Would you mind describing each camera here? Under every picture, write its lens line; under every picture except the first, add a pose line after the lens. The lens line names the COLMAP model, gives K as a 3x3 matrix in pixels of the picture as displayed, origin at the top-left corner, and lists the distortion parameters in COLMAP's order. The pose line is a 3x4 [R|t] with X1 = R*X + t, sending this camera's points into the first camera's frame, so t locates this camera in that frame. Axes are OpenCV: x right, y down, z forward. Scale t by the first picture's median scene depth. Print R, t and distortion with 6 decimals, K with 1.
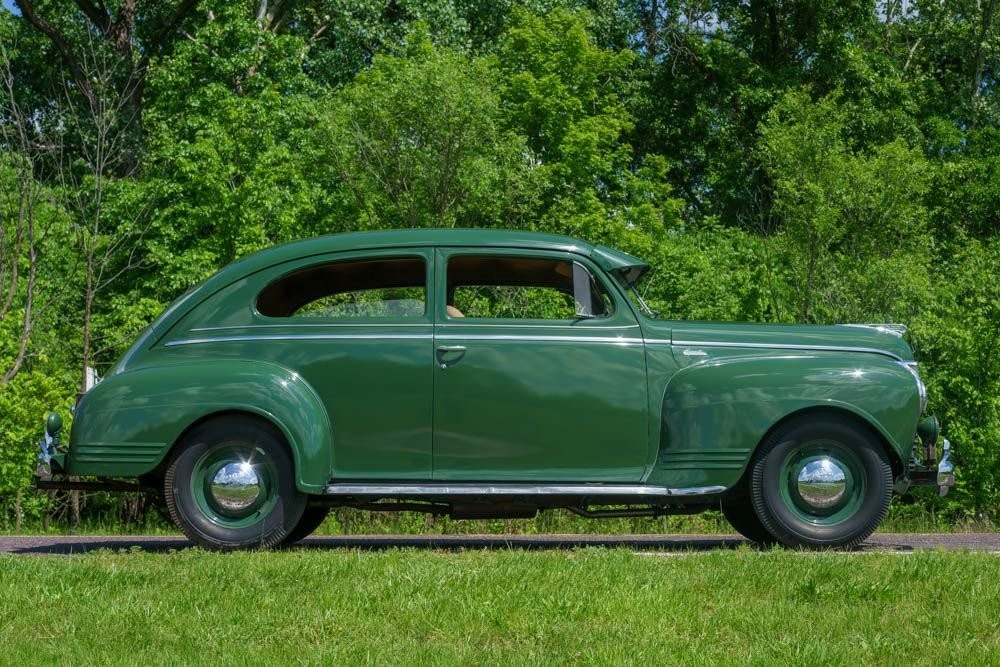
lens RADIAL K [[1754.9, 0, 511.9], [0, 1754.9, 321.8], [0, 0, 1]] dist [-0.002178, 0.000000]
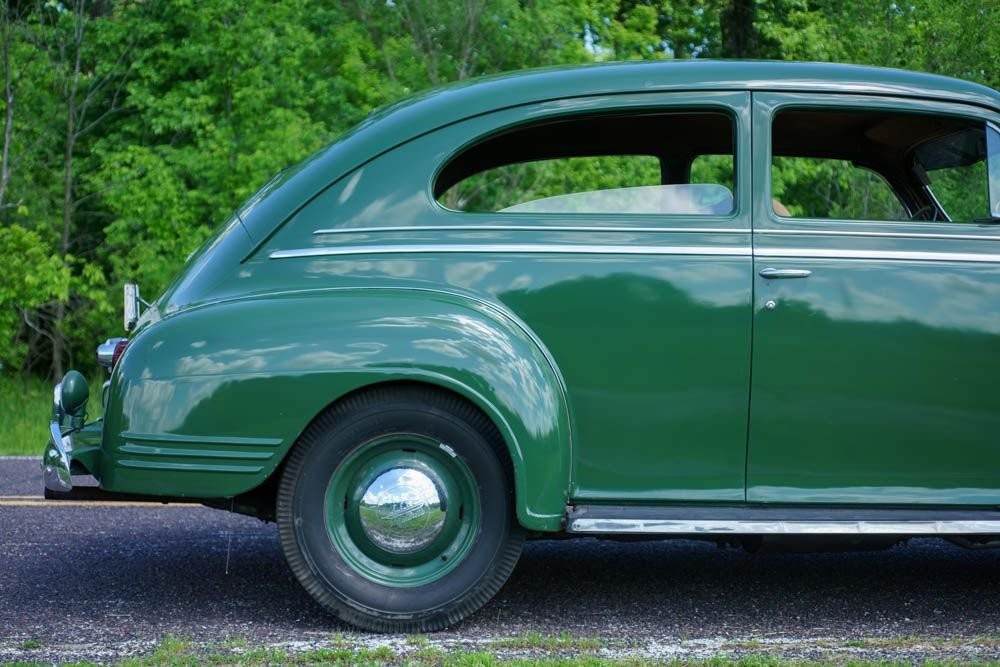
lens RADIAL K [[1649.4, 0, 543.4], [0, 1649.4, 336.1], [0, 0, 1]] dist [-0.013851, 0.000000]
pose [[0.998709, 0.012934, 0.049126, -0.035438], [-0.017819, 0.994793, 0.100342, -0.004231], [-0.047572, -0.101088, 0.993739, 0.121393]]
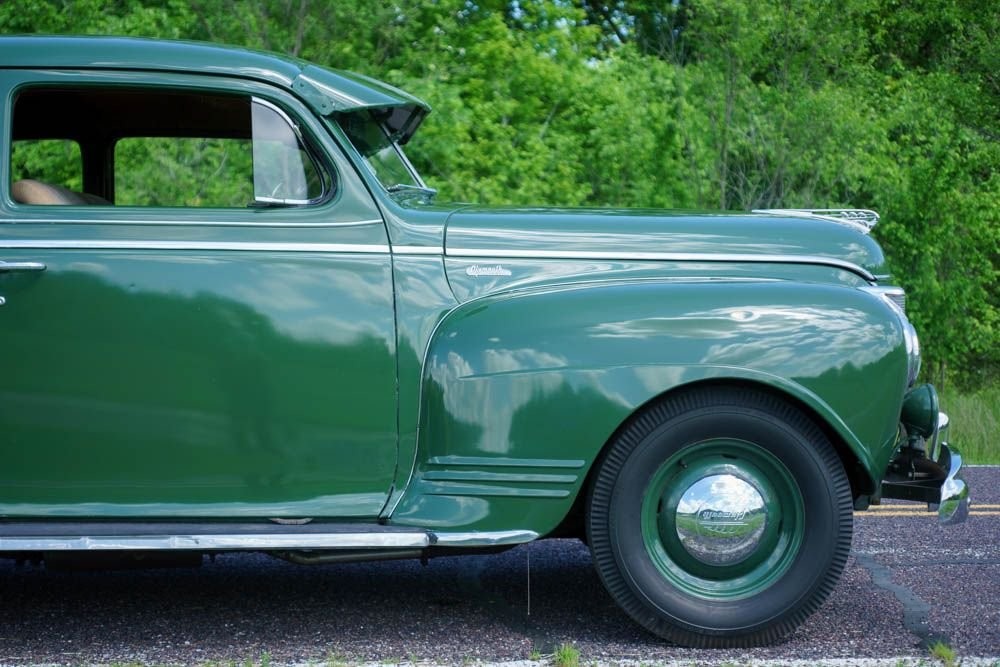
lens RADIAL K [[1754.9, 0, 475.6], [0, 1754.9, 334.8], [0, 0, 1]] dist [-0.002178, 0.000000]
pose [[0.999736, -0.000923, 0.022945, 0.023104], [-0.001438, 0.994712, 0.102691, -0.004679], [-0.022918, -0.102697, 0.994449, 0.122782]]
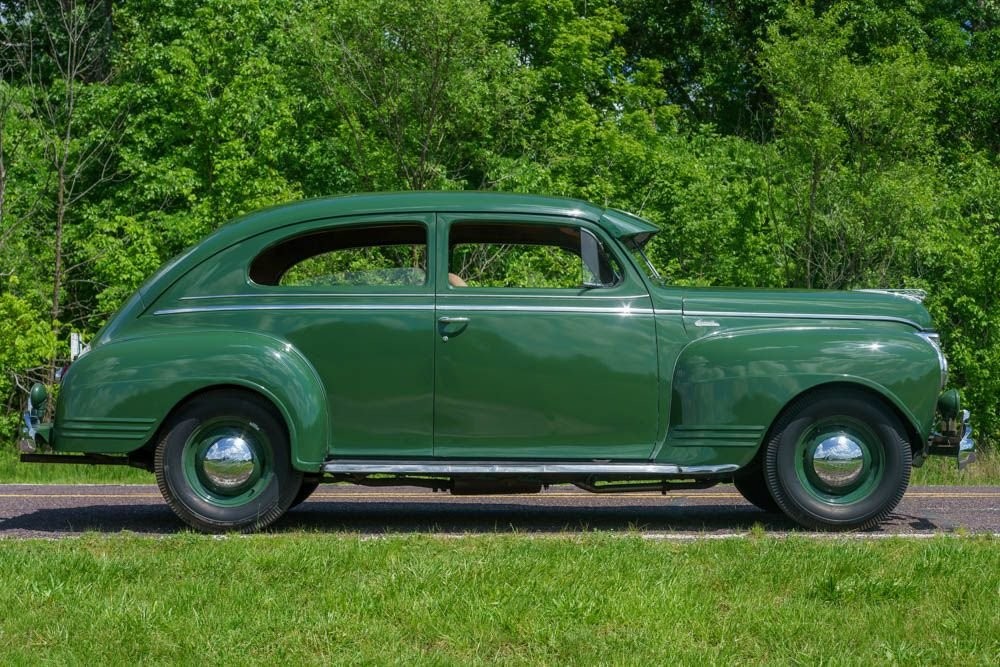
lens RADIAL K [[1821.0, 0, 506.3], [0, 1821.0, 294.9], [0, 0, 1]] dist [-0.001978, 0.000000]
pose [[0.999979, 0.003357, 0.005485, -0.002869], [-0.003570, 0.999224, 0.039228, -0.009614], [-0.005349, -0.039246, 0.999215, 0.001821]]
